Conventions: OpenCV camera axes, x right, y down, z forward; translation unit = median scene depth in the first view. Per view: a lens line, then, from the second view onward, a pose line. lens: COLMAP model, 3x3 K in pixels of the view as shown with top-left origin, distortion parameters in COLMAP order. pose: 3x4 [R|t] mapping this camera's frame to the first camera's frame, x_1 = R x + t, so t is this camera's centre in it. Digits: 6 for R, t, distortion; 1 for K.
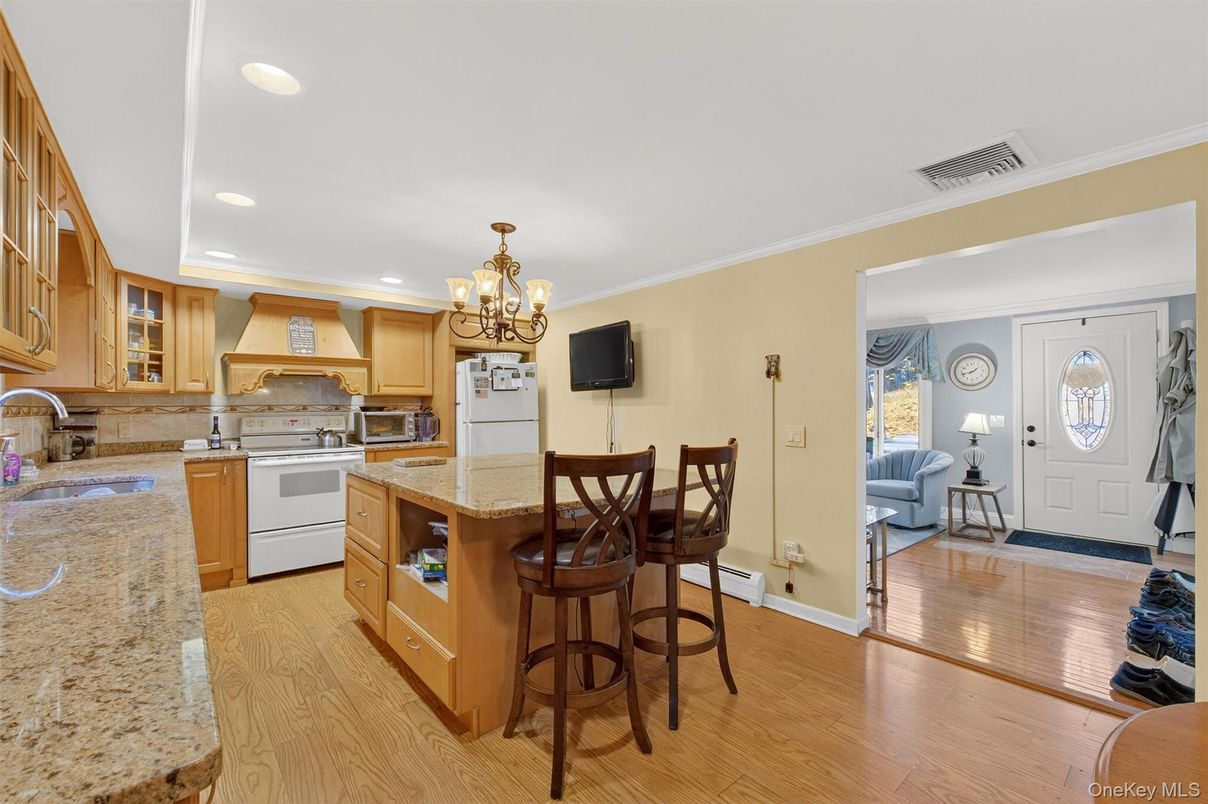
lens RADIAL K [[515.9, 0, 604.0], [0, 515.9, 402.0], [0, 0, 1]] dist [-0.000347, -0.000019]
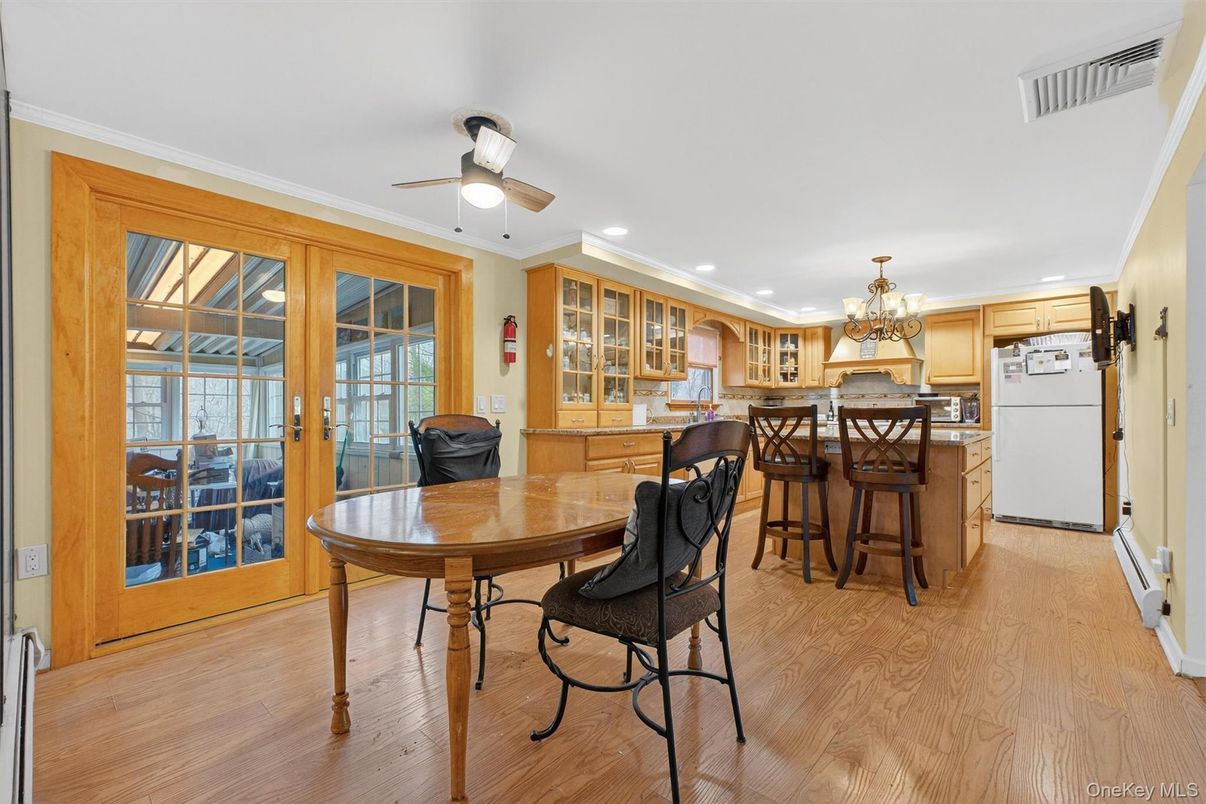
lens RADIAL K [[505.7, 0, 605.2], [0, 505.7, 410.3], [0, 0, 1]] dist [0.000150, 0.000463]
pose [[0.143797, 0.006152, -0.989588, 0.719718], [0.007398, 0.999946, 0.007291, 0.038262], [0.989579, -0.008370, 0.143744, 0.039705]]
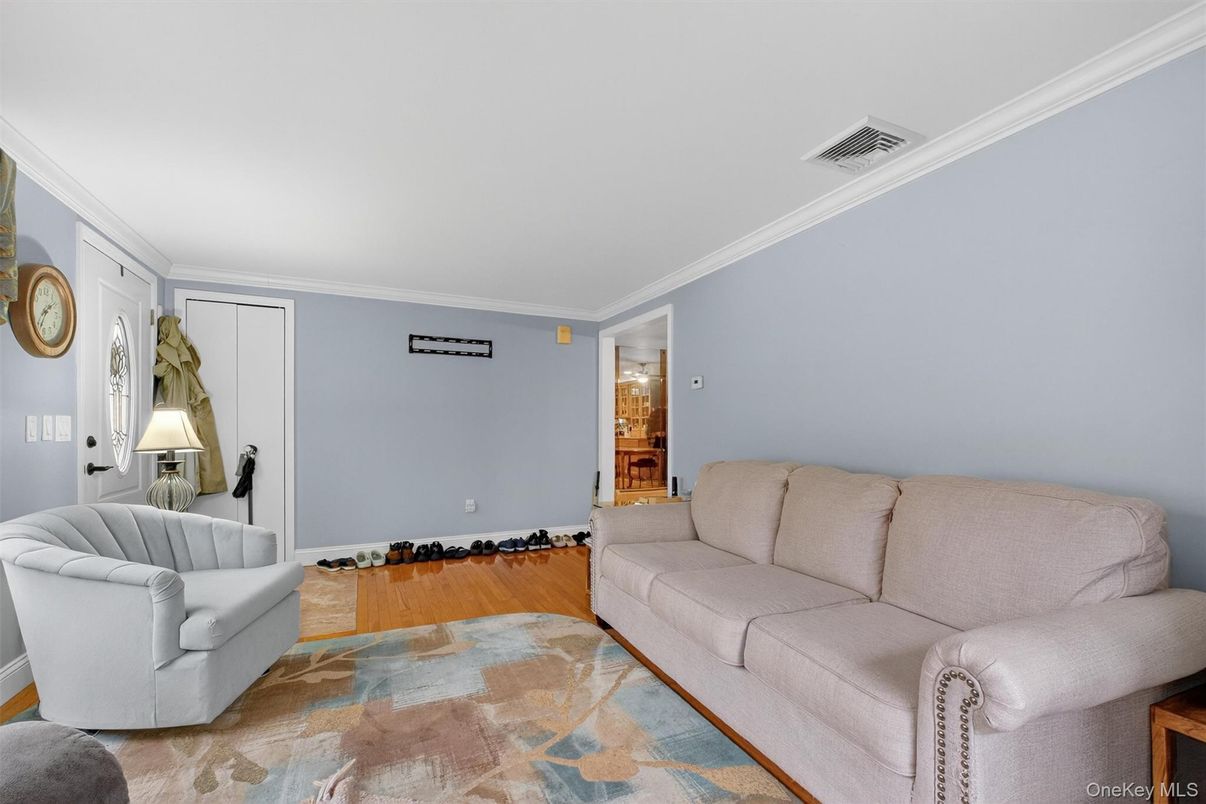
lens RADIAL K [[515.1, 0, 603.0], [0, 515.1, 402.0], [0, 0, 1]] dist [-0.000347, -0.000019]
pose [[-0.964555, 0.022227, 0.262945, 0.209067], [0.005535, 0.997931, -0.064053, 0.056837], [-0.263825, -0.060328, -0.962682, 1.668445]]
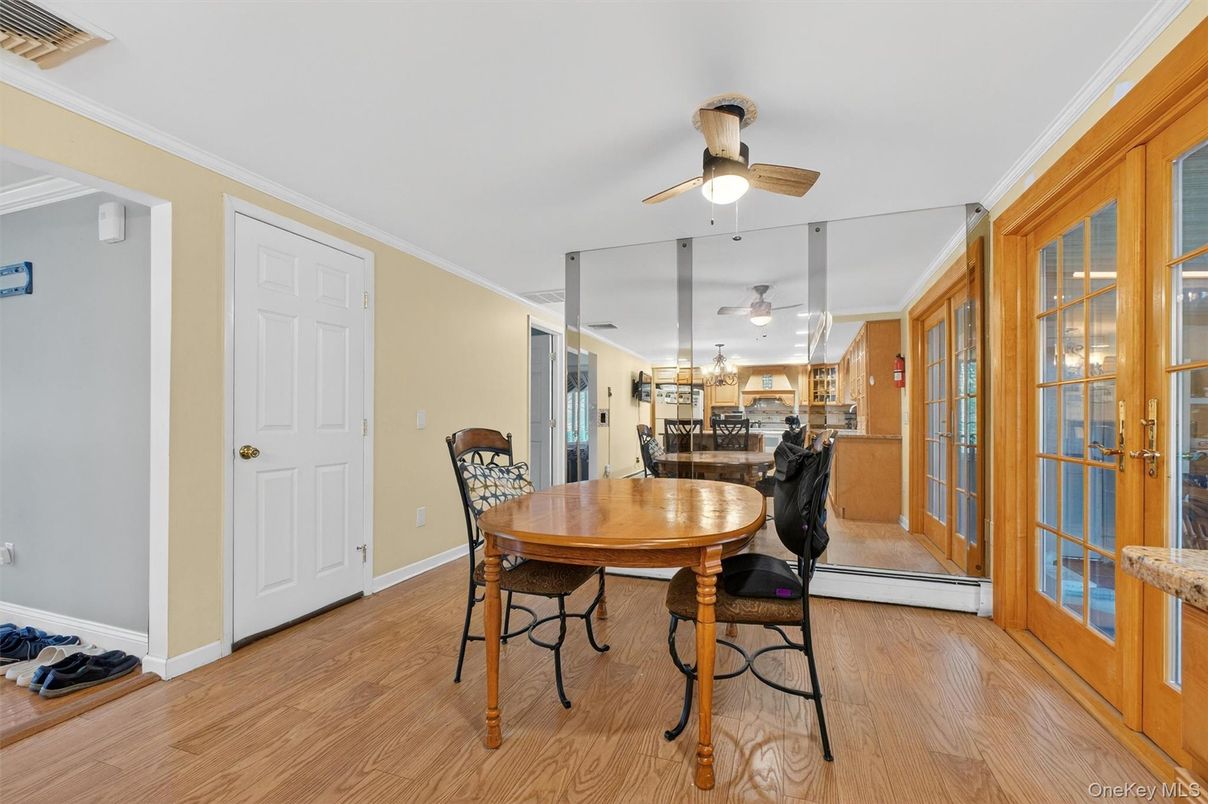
lens RADIAL K [[523.6, 0, 607.4], [0, 523.6, 417.9], [0, 0, 1]] dist [-0.000558, -0.000091]
pose [[-0.491569, 0.012690, 0.870746, -0.149193], [-0.000854, 0.999886, -0.015053, 0.042944], [-0.870838, -0.008143, -0.491502, 0.321445]]
